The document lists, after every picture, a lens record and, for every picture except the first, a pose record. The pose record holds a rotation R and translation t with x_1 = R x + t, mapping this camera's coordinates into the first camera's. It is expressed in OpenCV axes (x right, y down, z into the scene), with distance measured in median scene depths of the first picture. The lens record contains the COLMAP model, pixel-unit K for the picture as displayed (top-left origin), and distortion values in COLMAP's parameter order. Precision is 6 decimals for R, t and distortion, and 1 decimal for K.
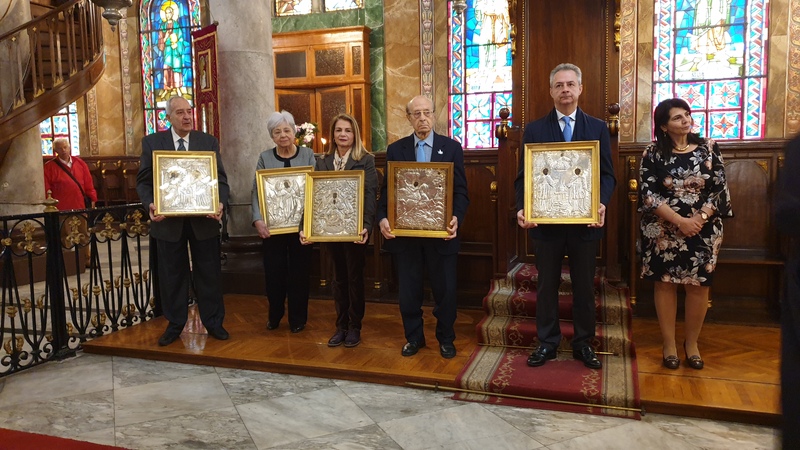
lens RADIAL K [[616.9, 0, 401.9], [0, 616.9, 227.5], [0, 0, 1]] dist [-0.000834, -0.042371]
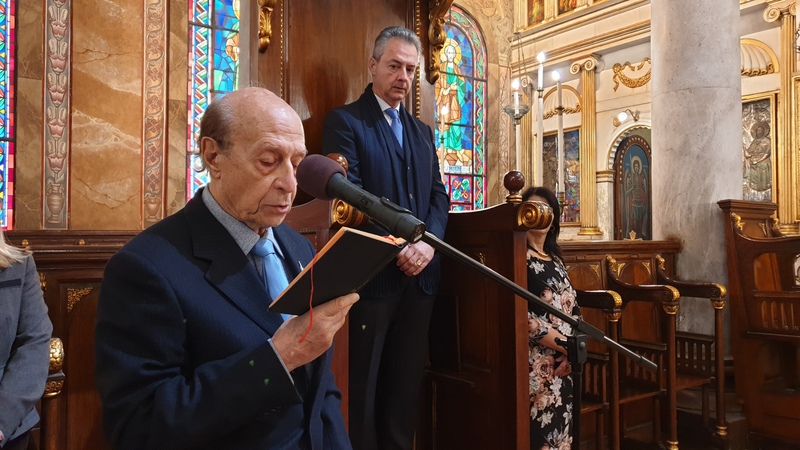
lens RADIAL K [[616.9, 0, 399.1], [0, 616.9, 225.6], [0, 0, 1]] dist [-0.000834, -0.042371]
pose [[0.537966, 0.026786, 0.842541, -0.101101], [0.089507, 0.992030, -0.088689, -0.057132], [-0.838201, 0.123125, 0.531280, 0.405317]]
